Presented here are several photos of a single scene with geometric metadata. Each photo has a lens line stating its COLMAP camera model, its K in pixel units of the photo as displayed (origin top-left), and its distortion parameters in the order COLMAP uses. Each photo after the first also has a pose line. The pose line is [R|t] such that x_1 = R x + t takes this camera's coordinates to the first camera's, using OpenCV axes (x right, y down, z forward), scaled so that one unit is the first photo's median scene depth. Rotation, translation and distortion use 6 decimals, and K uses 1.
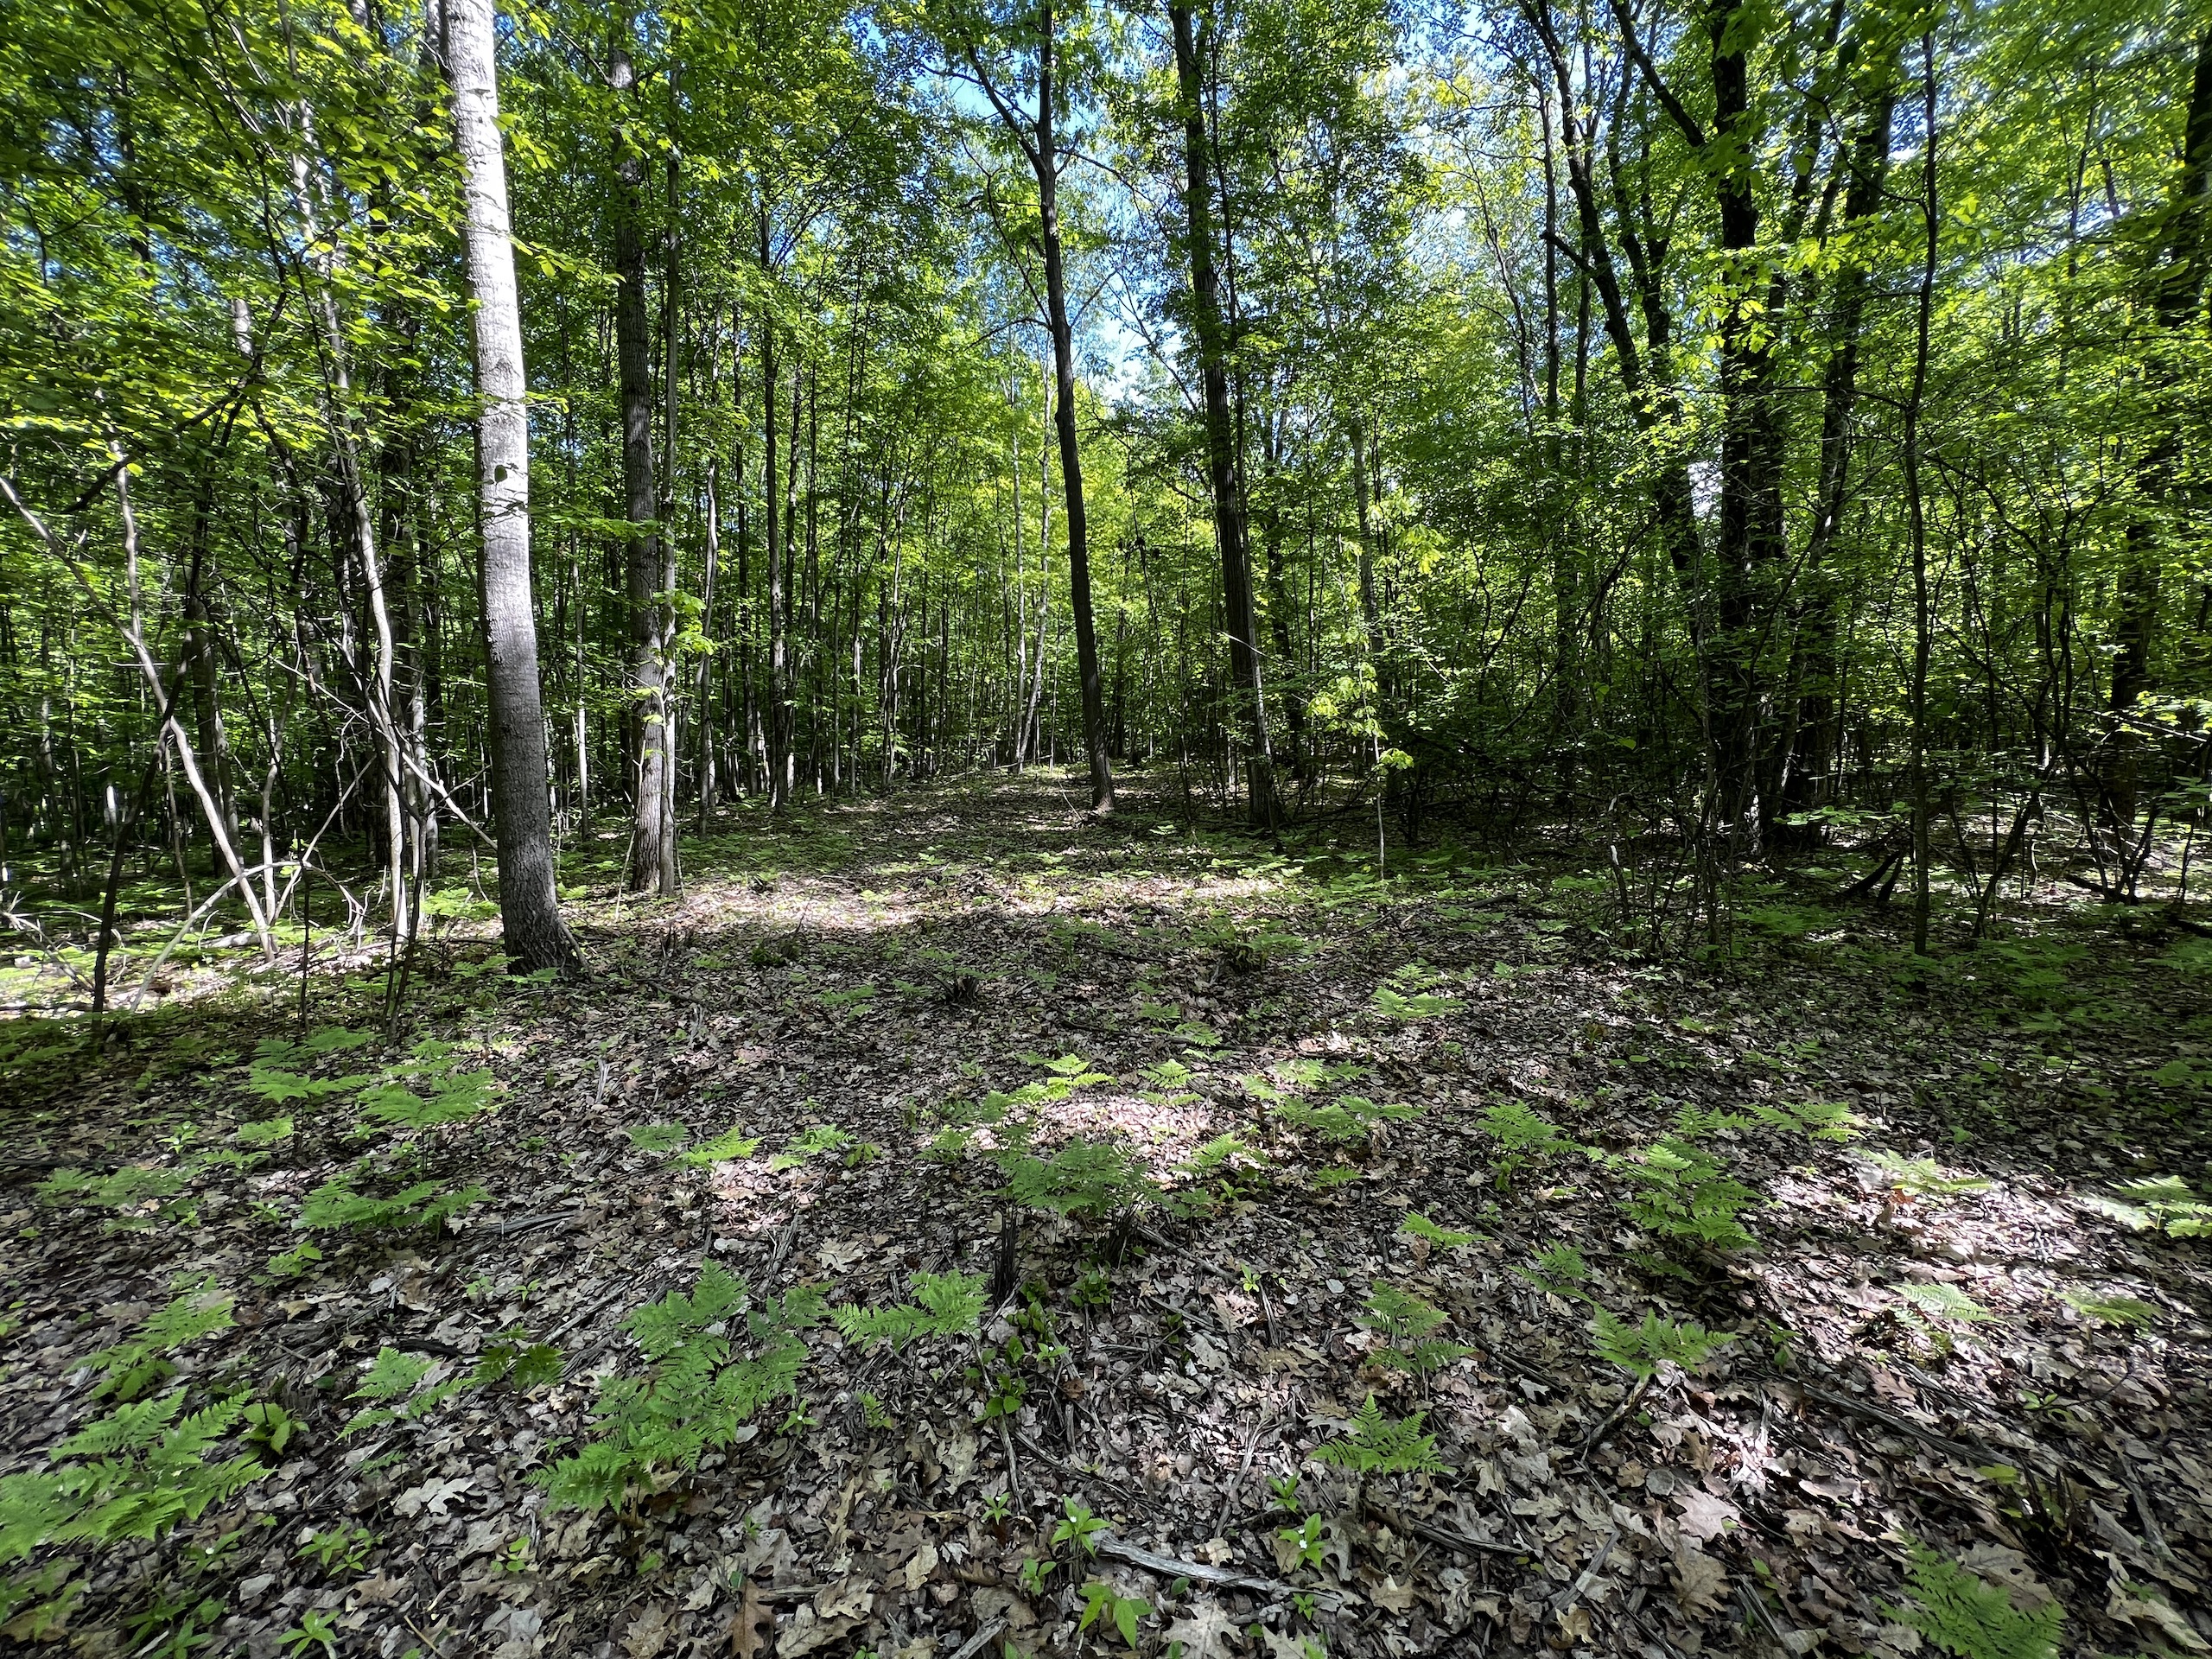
lens RADIAL K [[886.4, 0, 1095.6], [0, 886.4, 813.8], [0, 0, 1]] dist [0.001828, 0.000323]
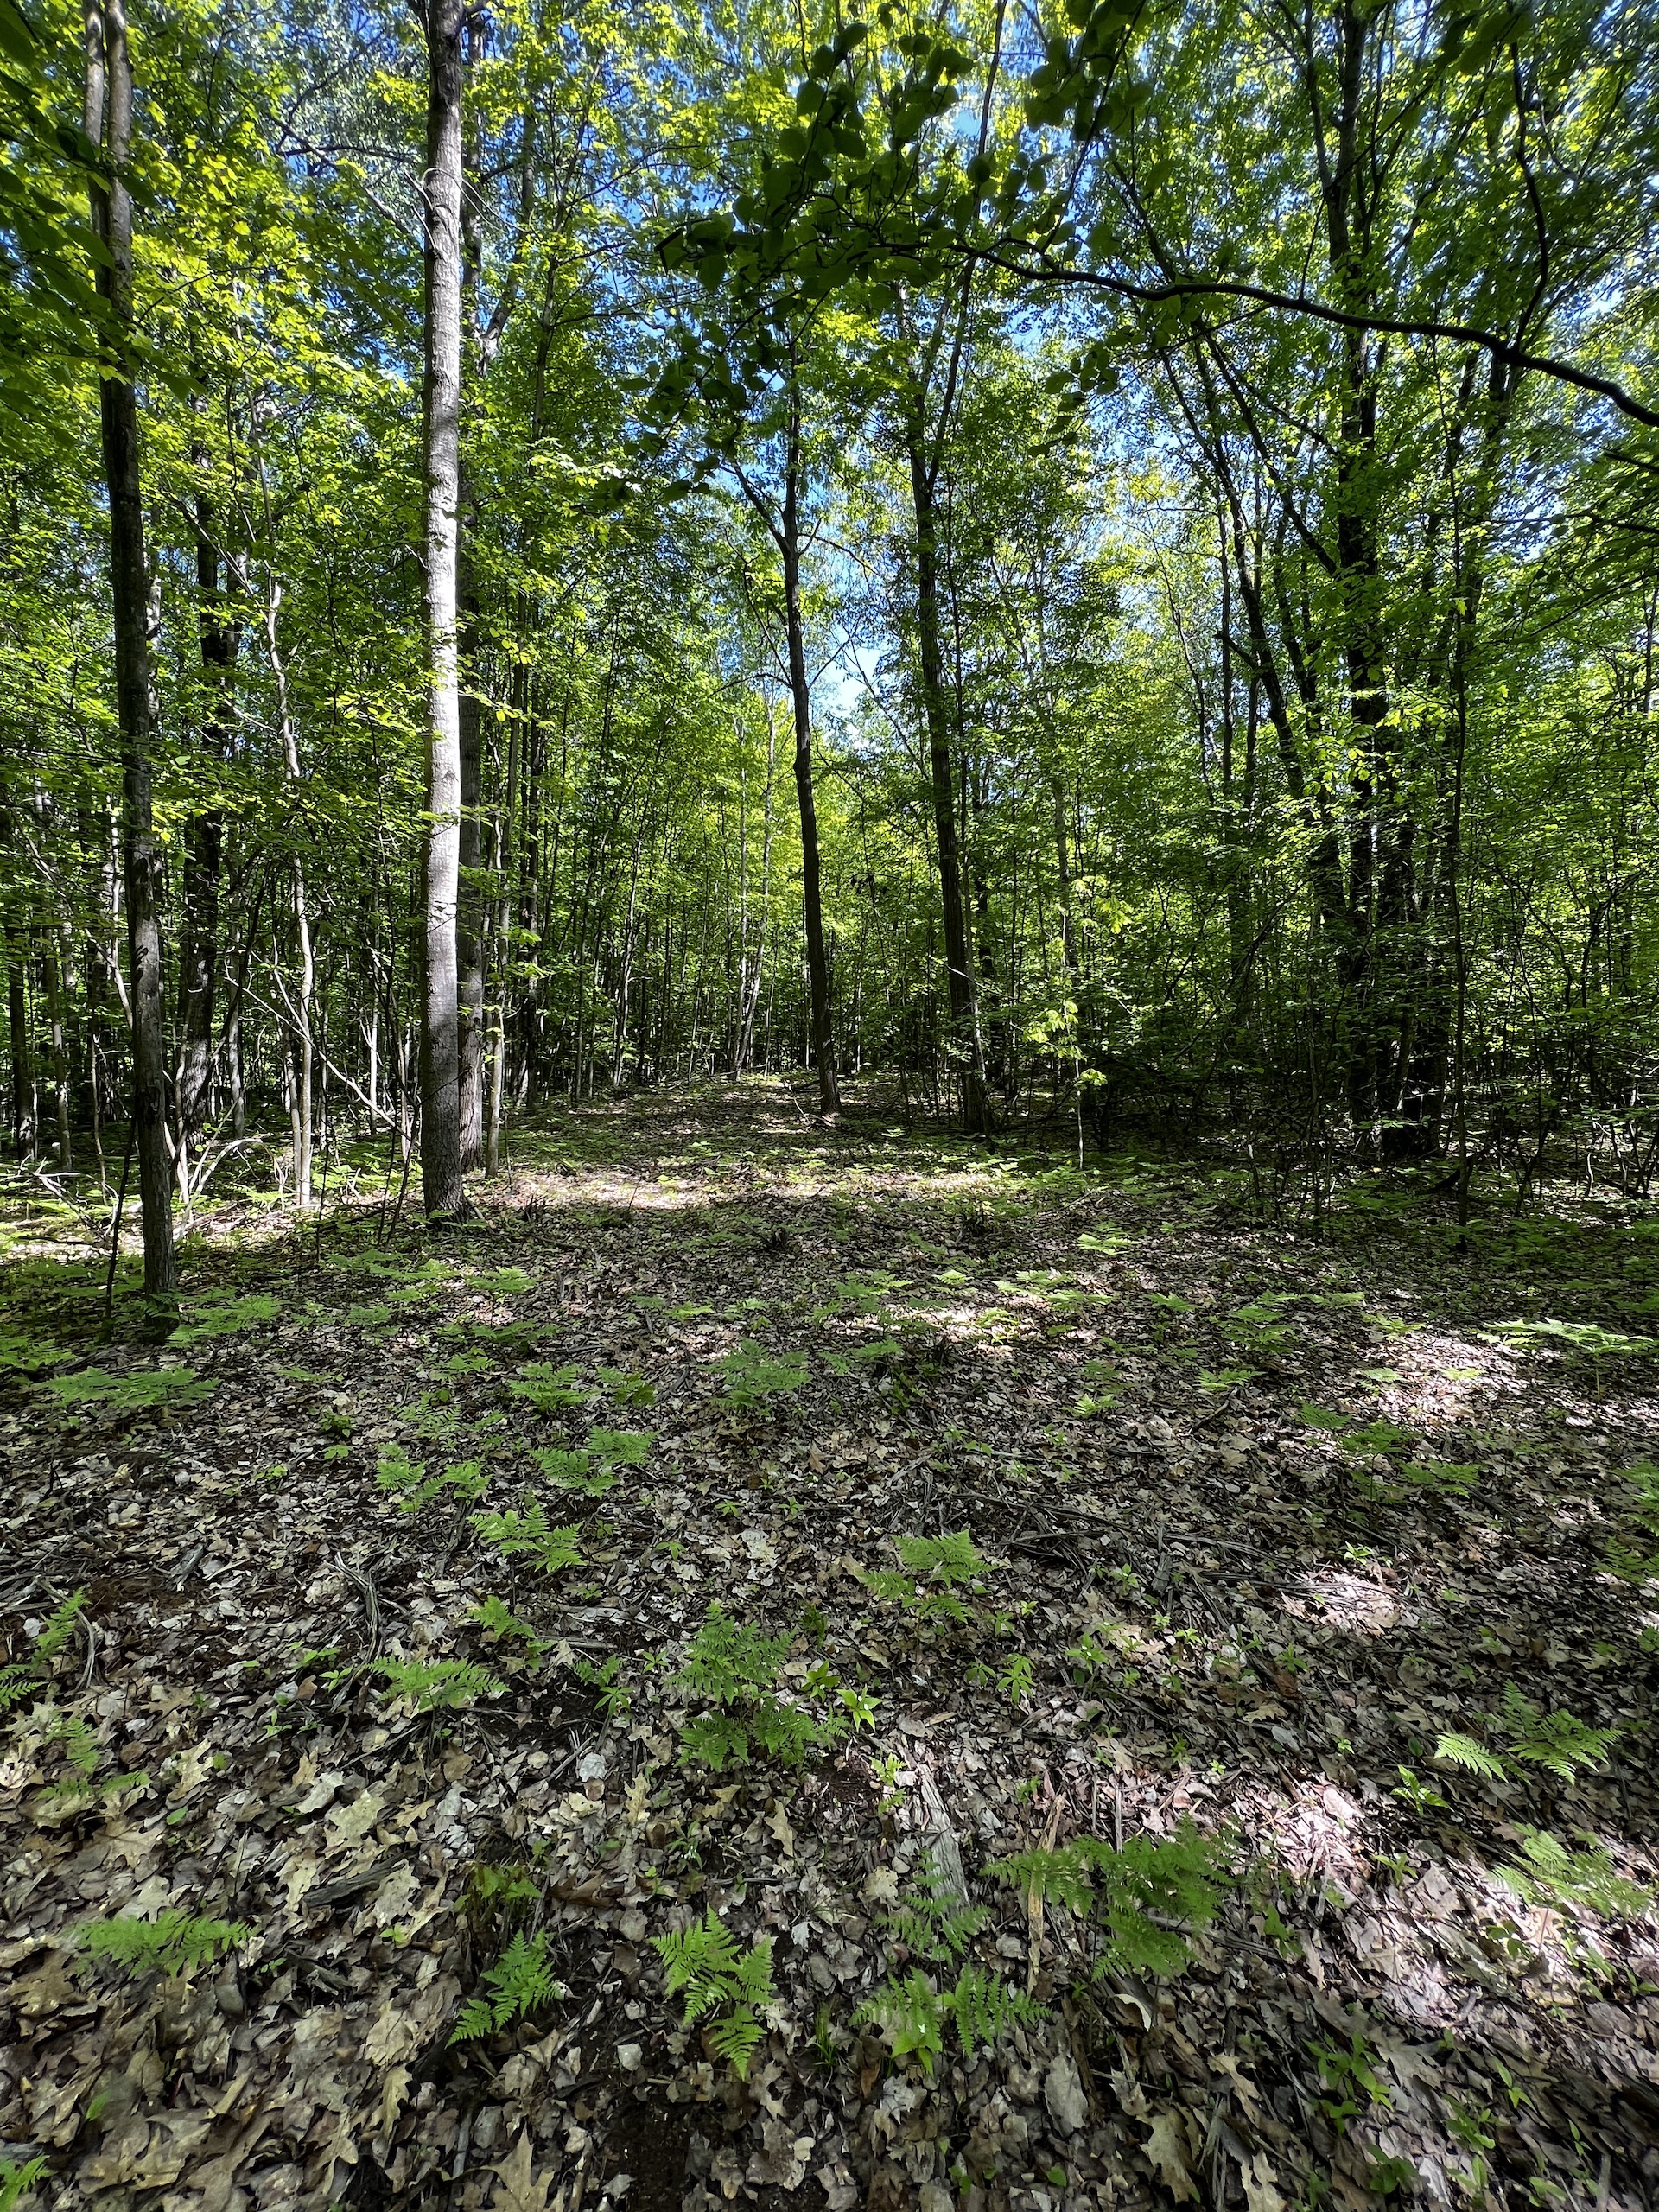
lens RADIAL K [[886.4, 0, 839.4], [0, 886.4, 1097.7], [0, 0, 1]] dist [0.001828, 0.000323]
pose [[0.998321, 0.019942, 0.054381, -0.046063], [-0.018403, 0.999420, -0.028662, 0.005276], [-0.054921, 0.027613, 0.998109, -0.123518]]
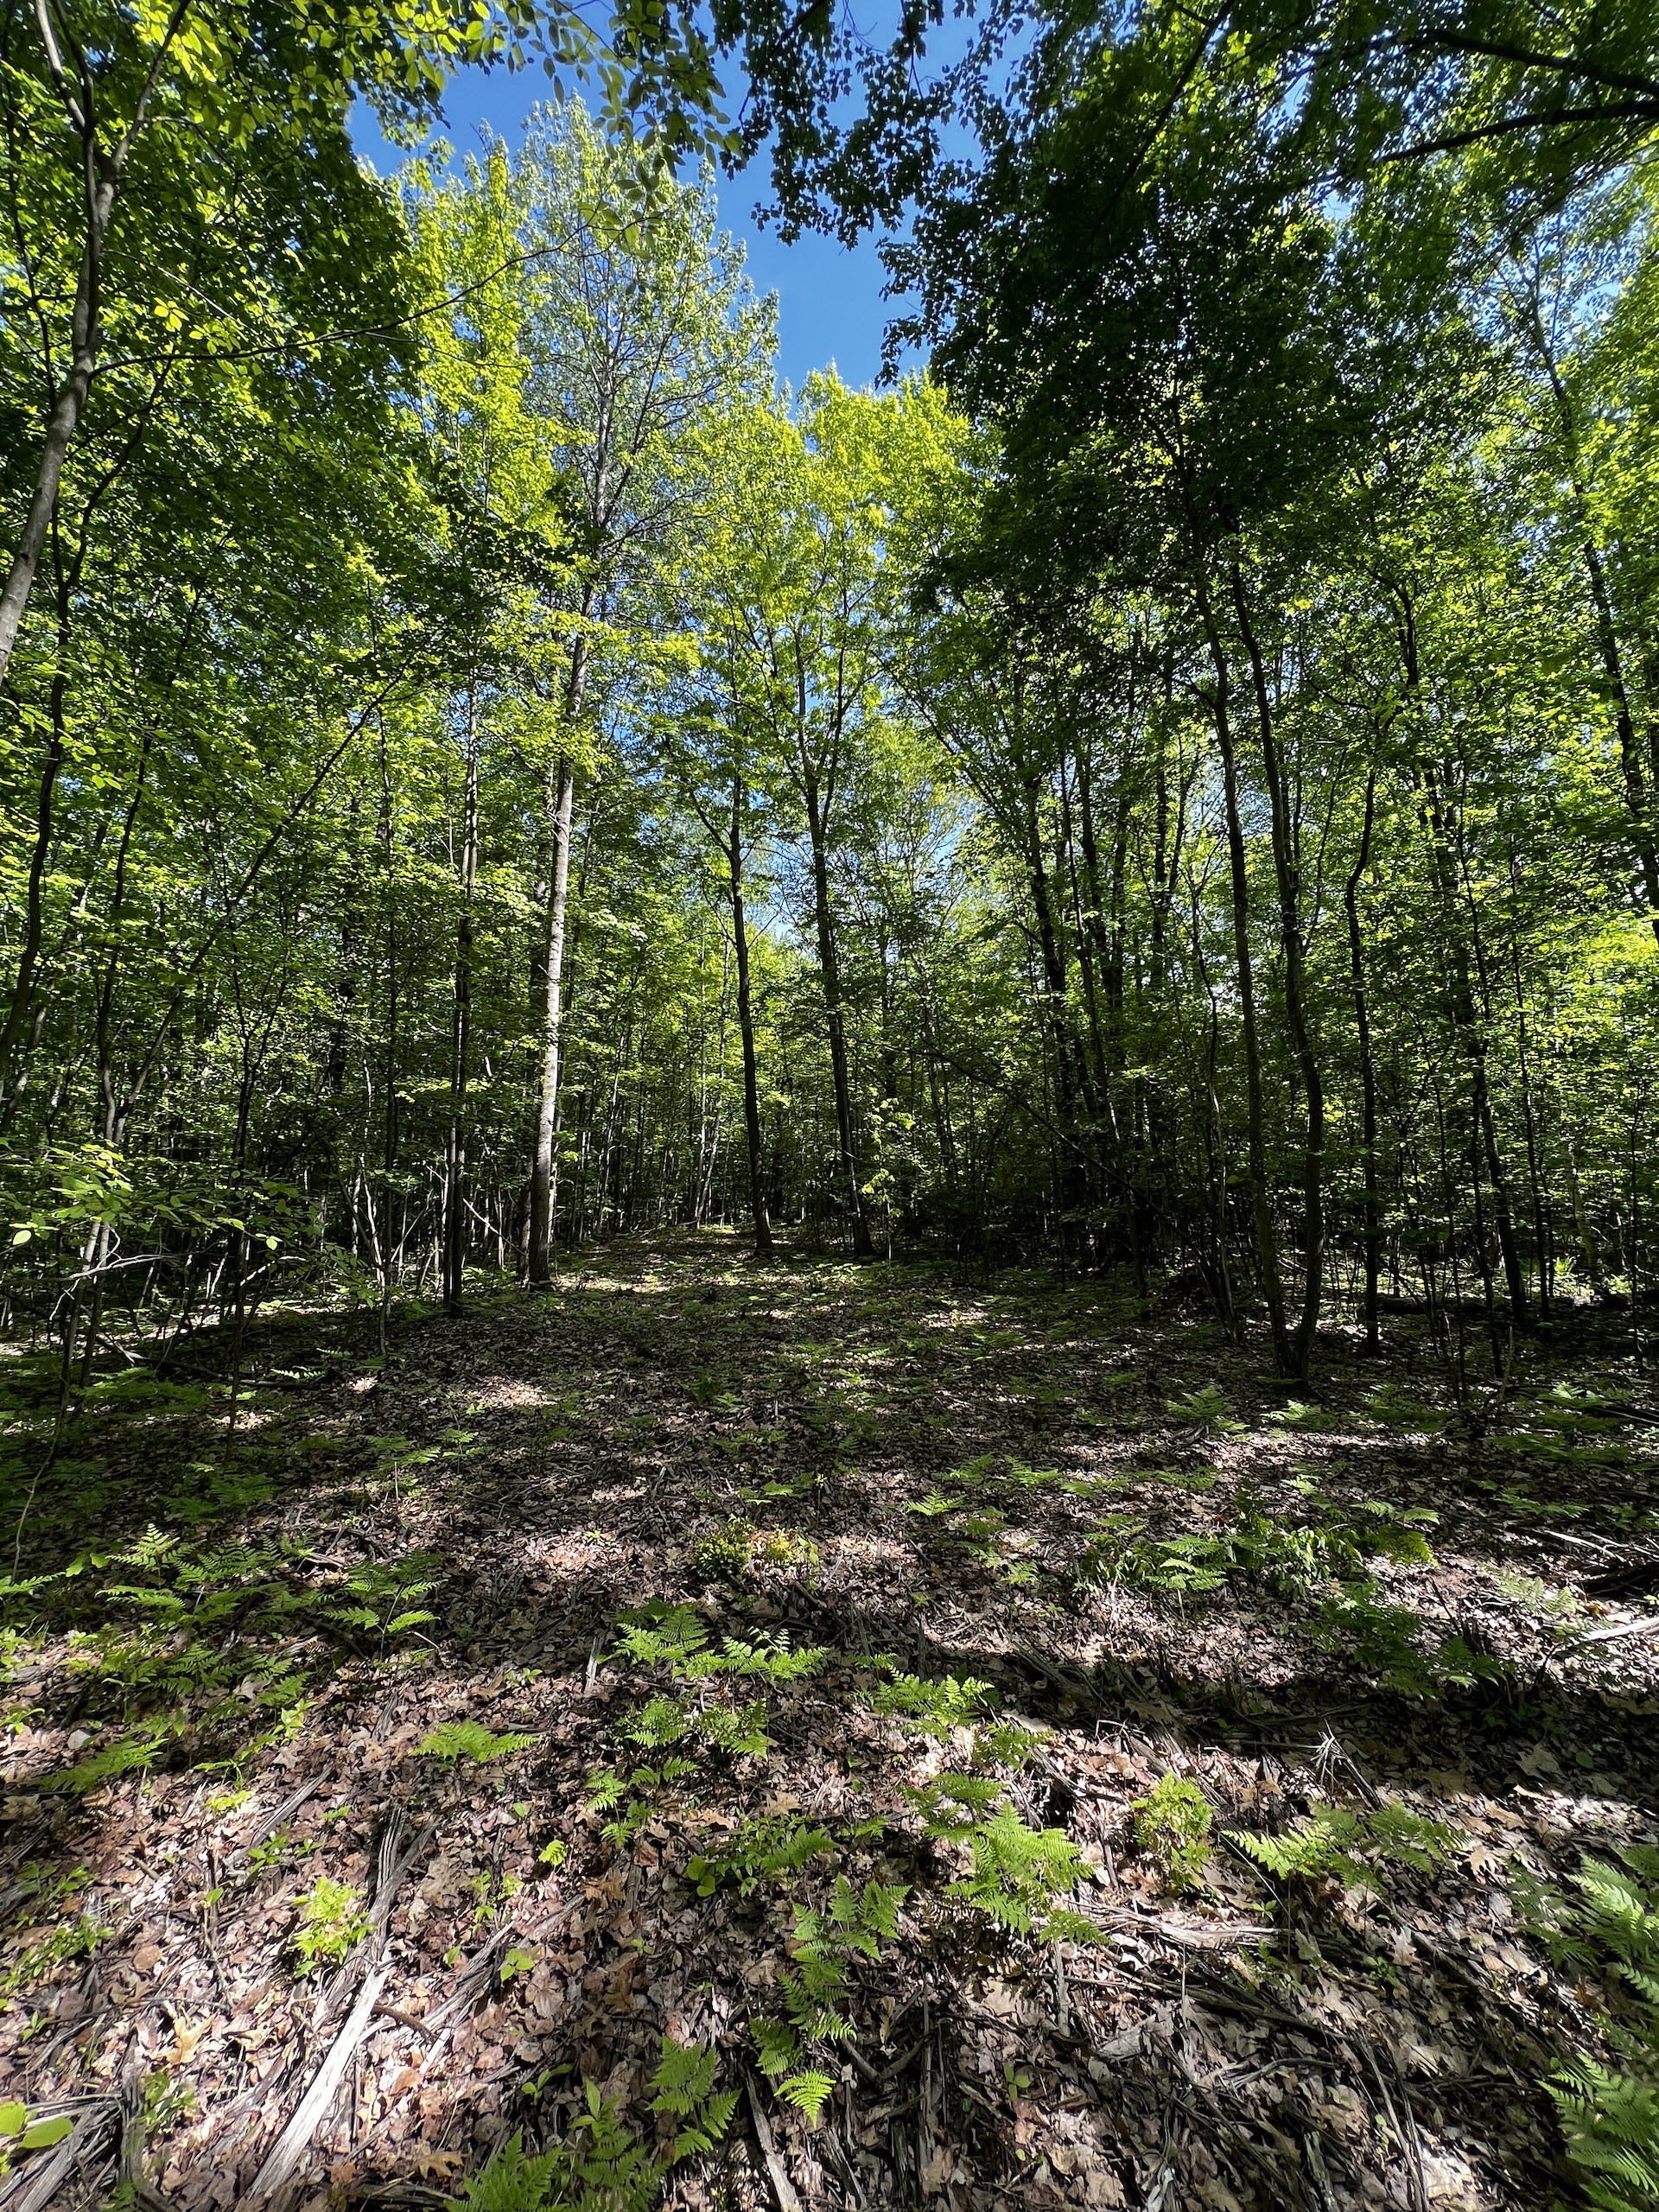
lens RADIAL K [[886.4, 0, 837.6], [0, 886.4, 1099.6], [0, 0, 1]] dist [0.001828, 0.000323]
pose [[0.995743, 0.017621, 0.090476, -0.008169], [0.000708, 0.980066, -0.198670, 0.050095], [-0.092173, 0.197888, 0.975881, -0.592879]]
